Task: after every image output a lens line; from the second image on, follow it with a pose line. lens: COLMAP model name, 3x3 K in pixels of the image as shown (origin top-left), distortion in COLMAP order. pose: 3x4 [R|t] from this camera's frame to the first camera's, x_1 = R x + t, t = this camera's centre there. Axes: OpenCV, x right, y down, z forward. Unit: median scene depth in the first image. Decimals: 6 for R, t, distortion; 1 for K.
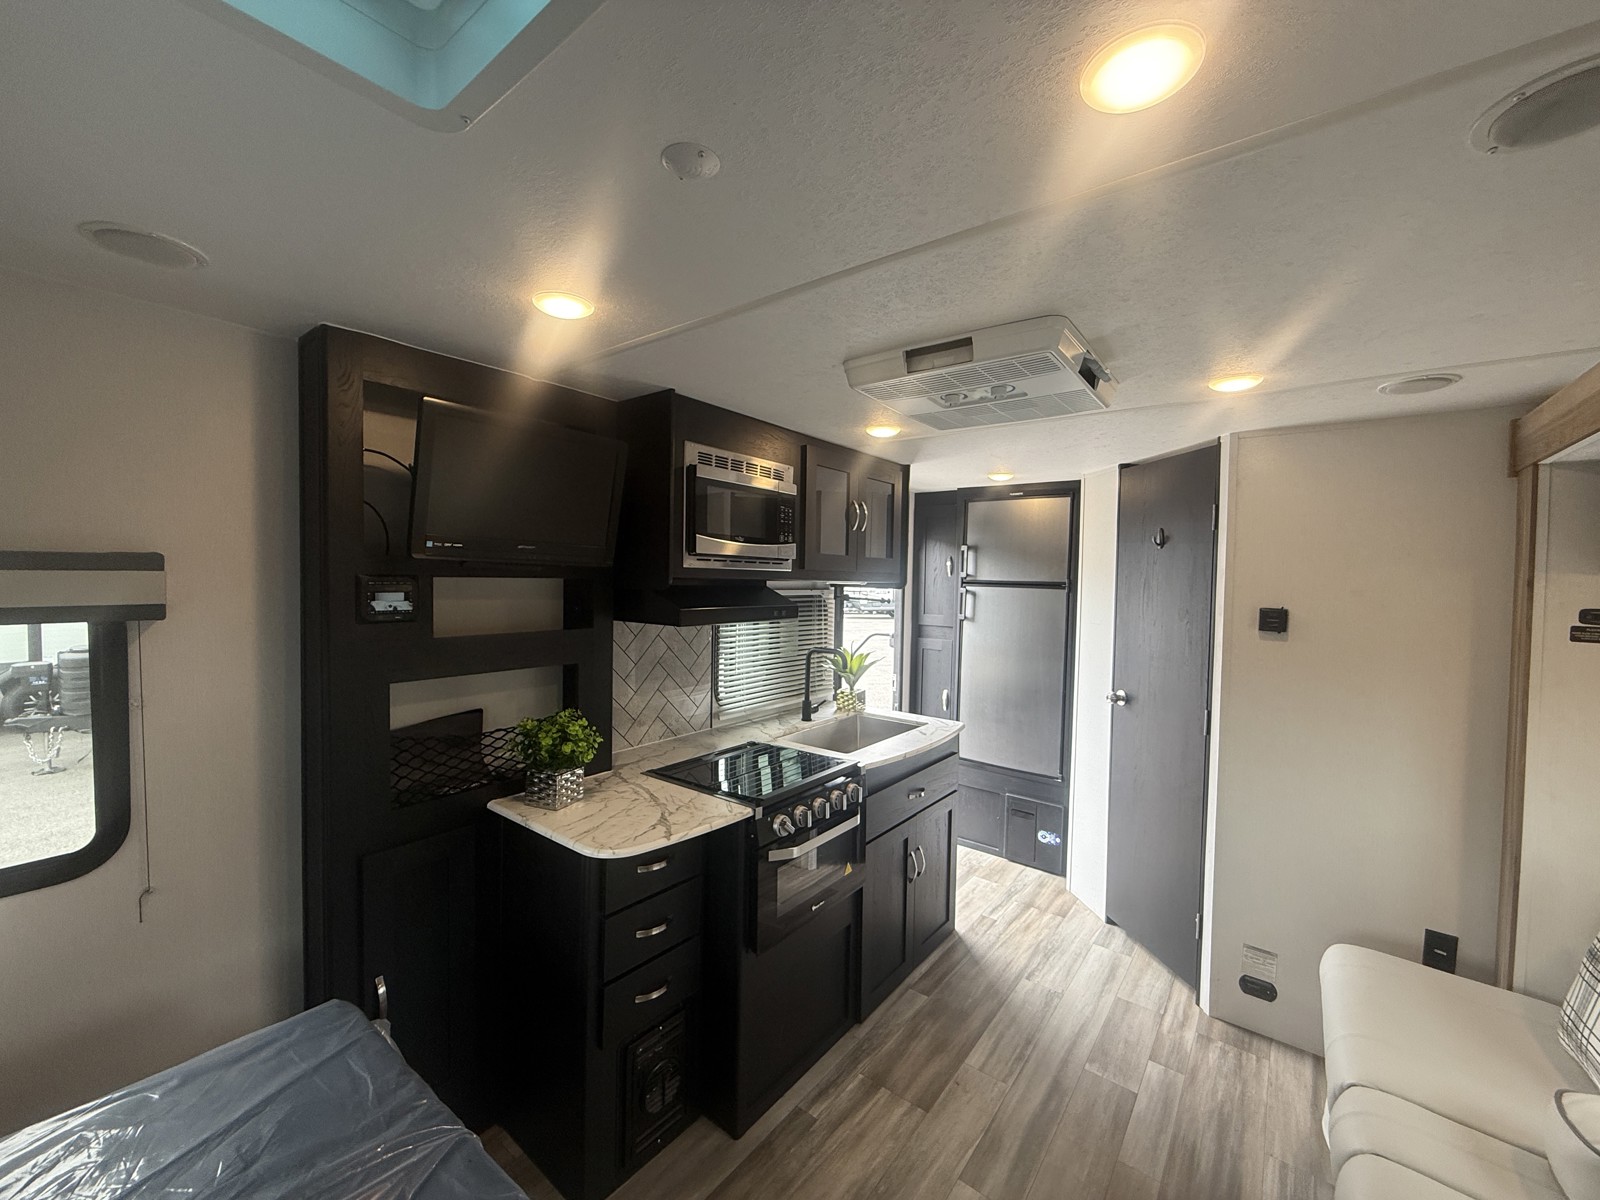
lens RADIAL K [[636.4, 0, 794.9], [0, 636.4, 597.0], [0, 0, 1]] dist [0.000292, -0.000148]
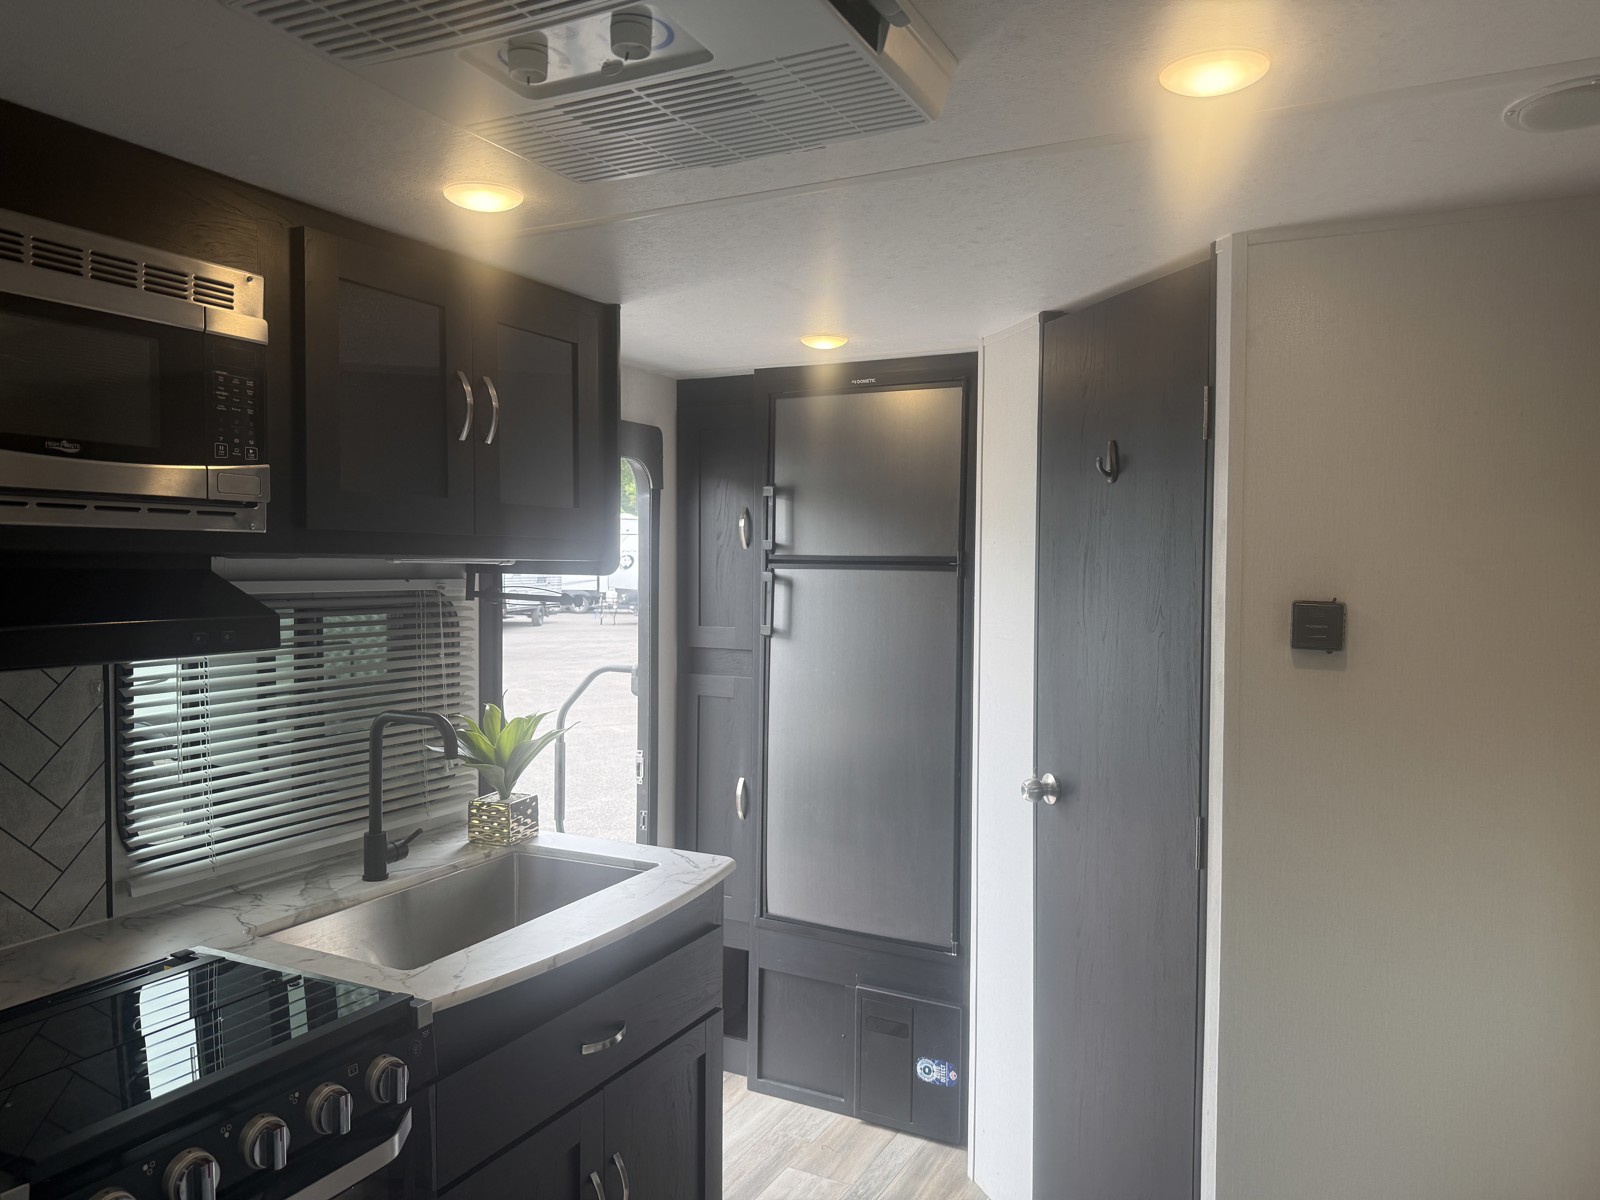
lens RADIAL K [[1135.0, 0, 794.2], [0, 1135.0, 599.4], [0, 0, 1]] dist [0.130456, -0.241220]
pose [[0.981176, -0.018454, 0.192232, 0.189043], [0.017575, 0.999826, 0.006277, 0.003912], [-0.192314, -0.002780, 0.981329, 0.212405]]
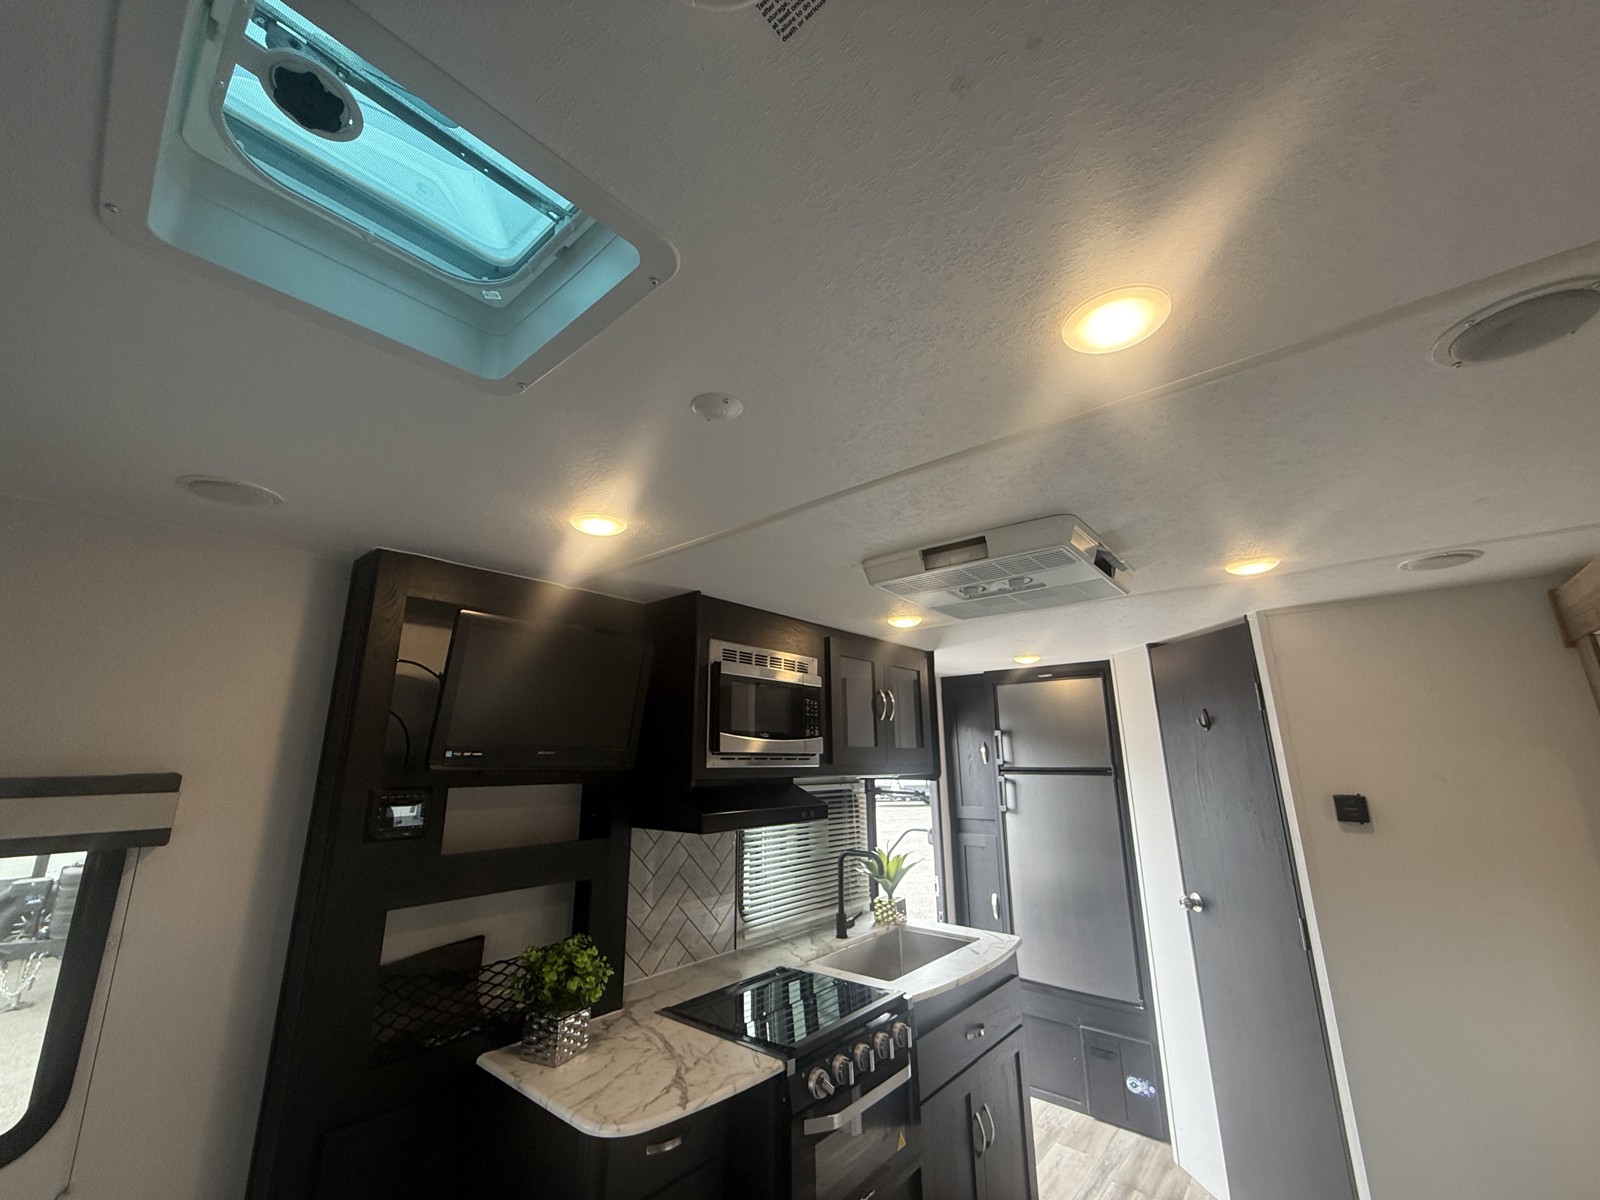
lens RADIAL K [[638.5, 0, 795.0], [0, 638.5, 599.0], [0, 0, 1]] dist [-0.000151, 0.000170]
pose [[0.998809, -0.035895, -0.033050, -0.000711], [0.025233, 0.959730, -0.279789, -0.015383], [0.041762, 0.278622, 0.959492, 0.008682]]
